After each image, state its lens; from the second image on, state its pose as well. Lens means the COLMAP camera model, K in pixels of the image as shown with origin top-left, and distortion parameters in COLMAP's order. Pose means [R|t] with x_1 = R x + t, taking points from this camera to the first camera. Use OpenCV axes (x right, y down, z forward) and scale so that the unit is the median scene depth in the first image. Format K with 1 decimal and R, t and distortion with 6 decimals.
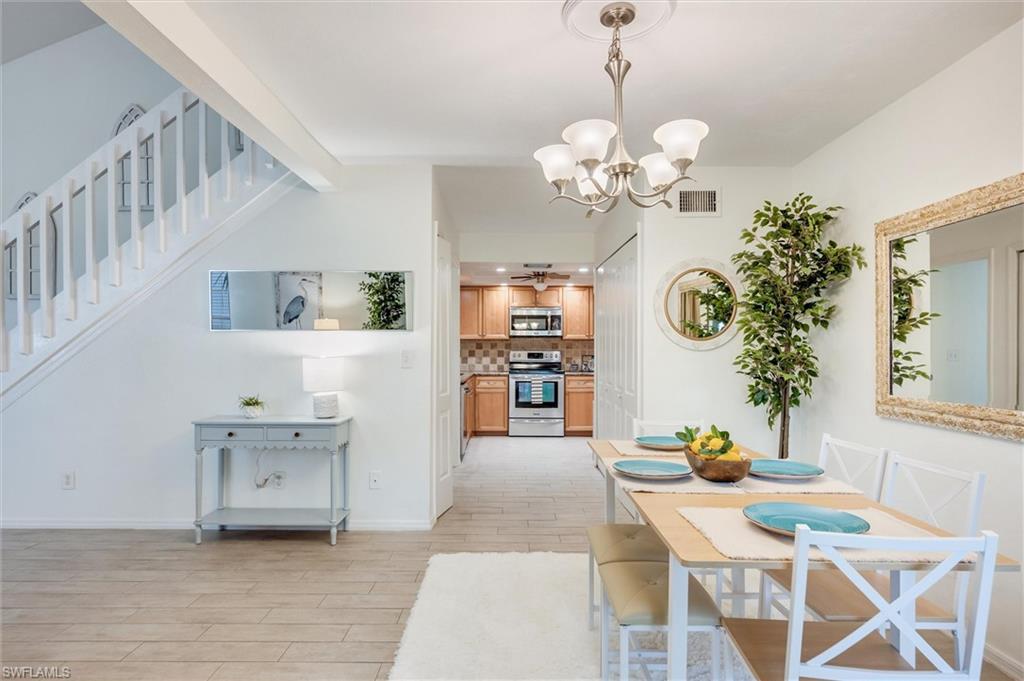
lens RADIAL K [[574.3, 0, 518.3], [0, 574.3, 344.8], [0, 0, 1]] dist [0.000297, 0.000219]
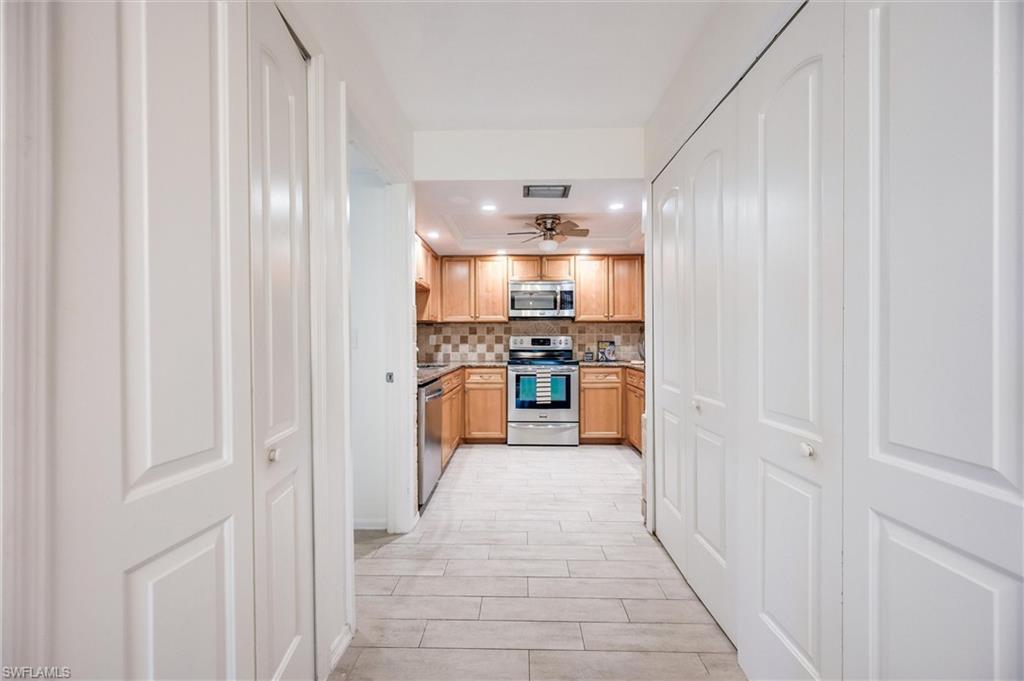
lens RADIAL K [[403.4, 0, 514.6], [0, 403.4, 340.2], [0, 0, 1]] dist [0.000149, -0.000778]
pose [[0.999578, -0.005512, -0.028527, 0.008982], [0.005654, 0.999972, 0.004894, 0.013817], [0.028500, -0.005053, 0.999581, 0.436340]]
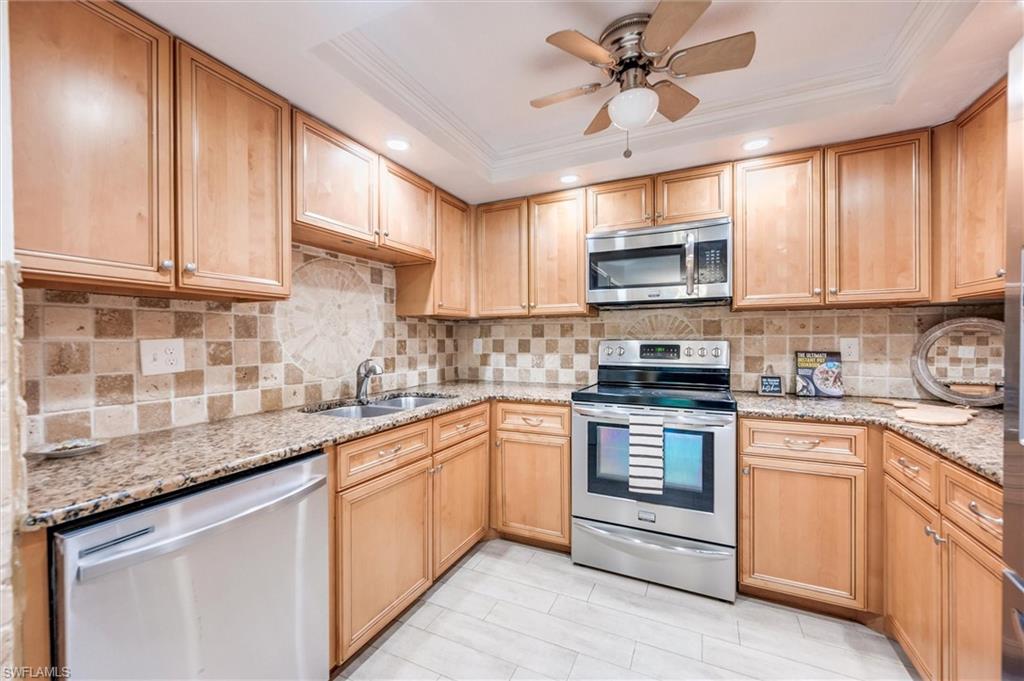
lens RADIAL K [[403.4, 0, 512.6], [0, 403.4, 342.3], [0, 0, 1]] dist [0.000149, -0.000778]
pose [[0.898671, -0.004240, -0.438604, 0.064089], [0.011577, 0.999834, 0.014055, 0.007092], [0.438471, -0.017709, 0.898571, 0.712027]]
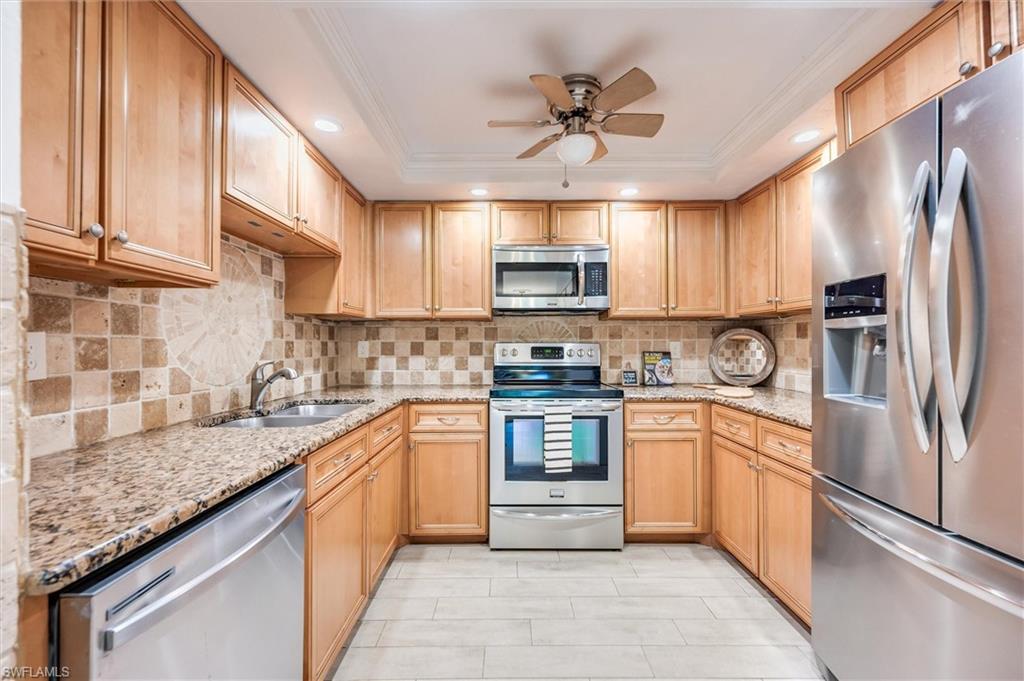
lens RADIAL K [[403.4, 0, 510.8], [0, 403.4, 342.4], [0, 0, 1]] dist [0.000149, -0.000778]
pose [[0.999977, -0.005017, -0.004582, 0.000705], [0.005019, 0.999987, 0.000522, 0.010144], [0.004579, -0.000545, 0.999989, 0.681596]]
